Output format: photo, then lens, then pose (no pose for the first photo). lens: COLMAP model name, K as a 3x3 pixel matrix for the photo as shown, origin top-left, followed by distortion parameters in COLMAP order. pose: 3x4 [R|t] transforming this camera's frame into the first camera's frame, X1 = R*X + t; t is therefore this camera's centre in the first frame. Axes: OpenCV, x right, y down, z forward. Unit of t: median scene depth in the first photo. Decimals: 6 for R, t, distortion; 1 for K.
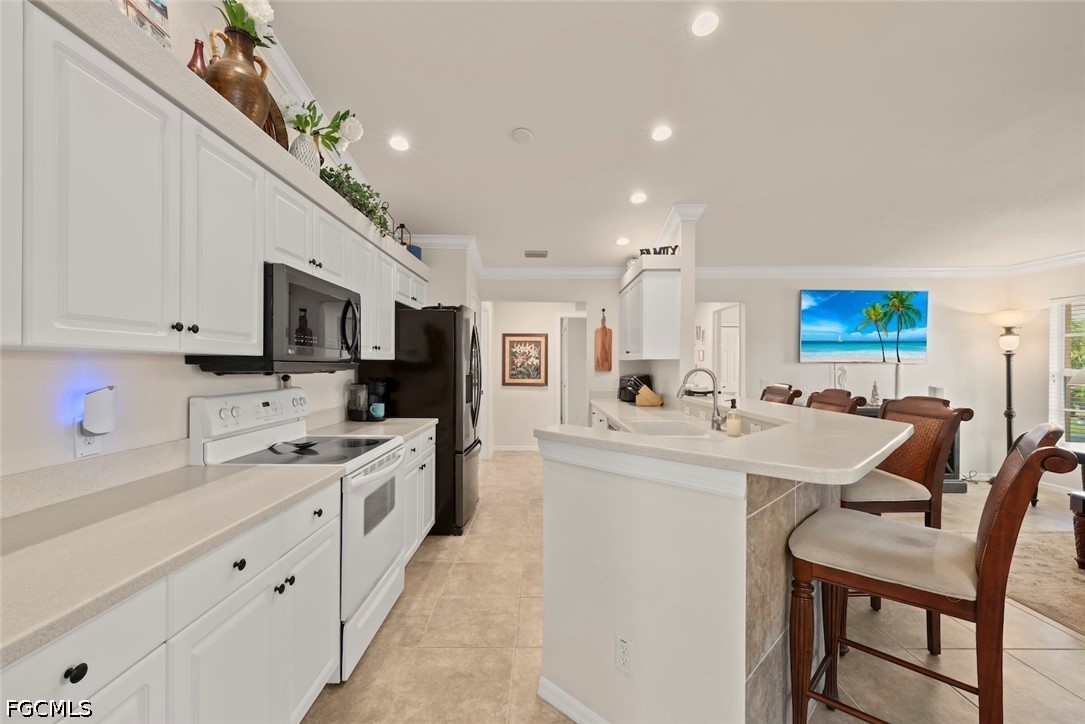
lens RADIAL K [[442.5, 0, 541.0], [0, 442.5, 367.3], [0, 0, 1]] dist [0.000657, 0.000556]
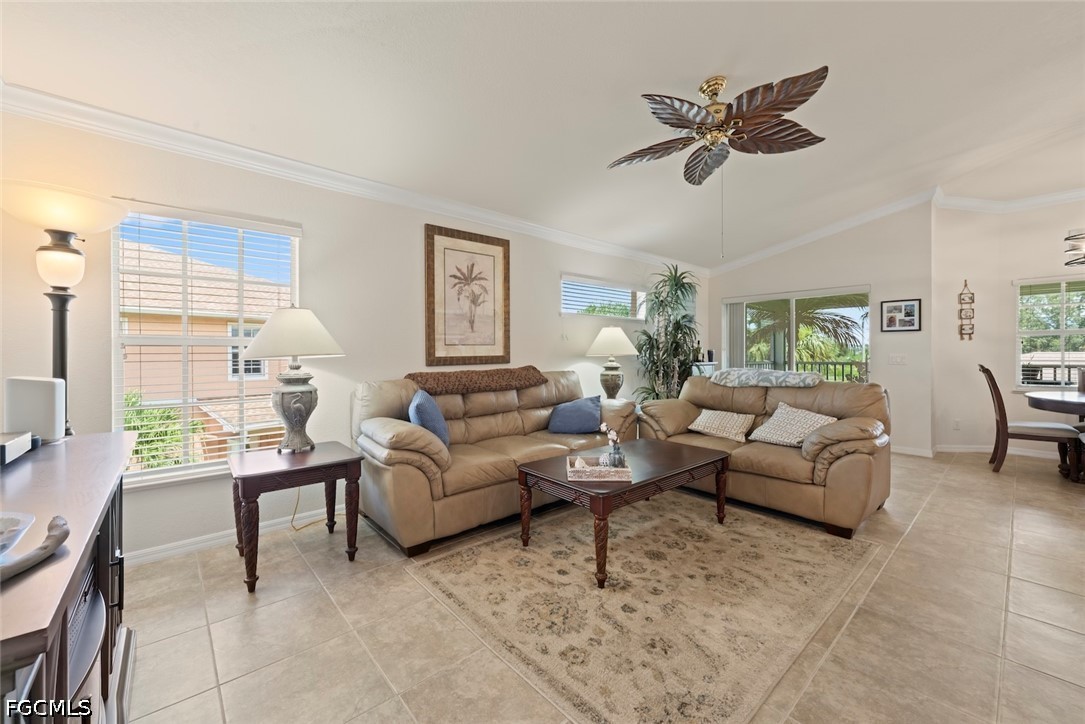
lens RADIAL K [[429.5, 0, 542.2], [0, 429.5, 353.7], [0, 0, 1]] dist [0.002514, 0.000715]
pose [[-0.667119, -0.003853, 0.744941, 0.440042], [0.005471, 0.999934, 0.010071, 0.025529], [-0.744931, 0.010794, -0.667054, 0.941567]]
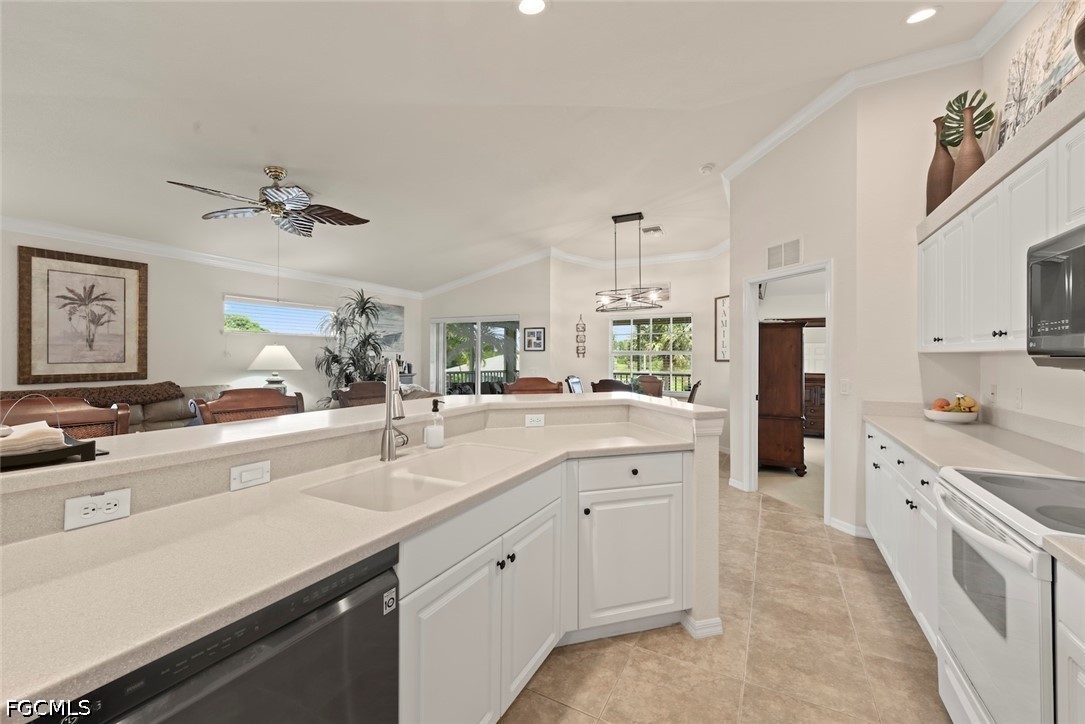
lens RADIAL K [[442.5, 0, 541.4], [0, 442.5, 352.7], [0, 0, 1]] dist [0.000657, 0.000556]
pose [[-0.884380, -0.003056, 0.466758, -0.048713], [-0.004169, 0.999990, -0.001353, -0.005664], [-0.466749, -0.003143, -0.884384, 0.856748]]
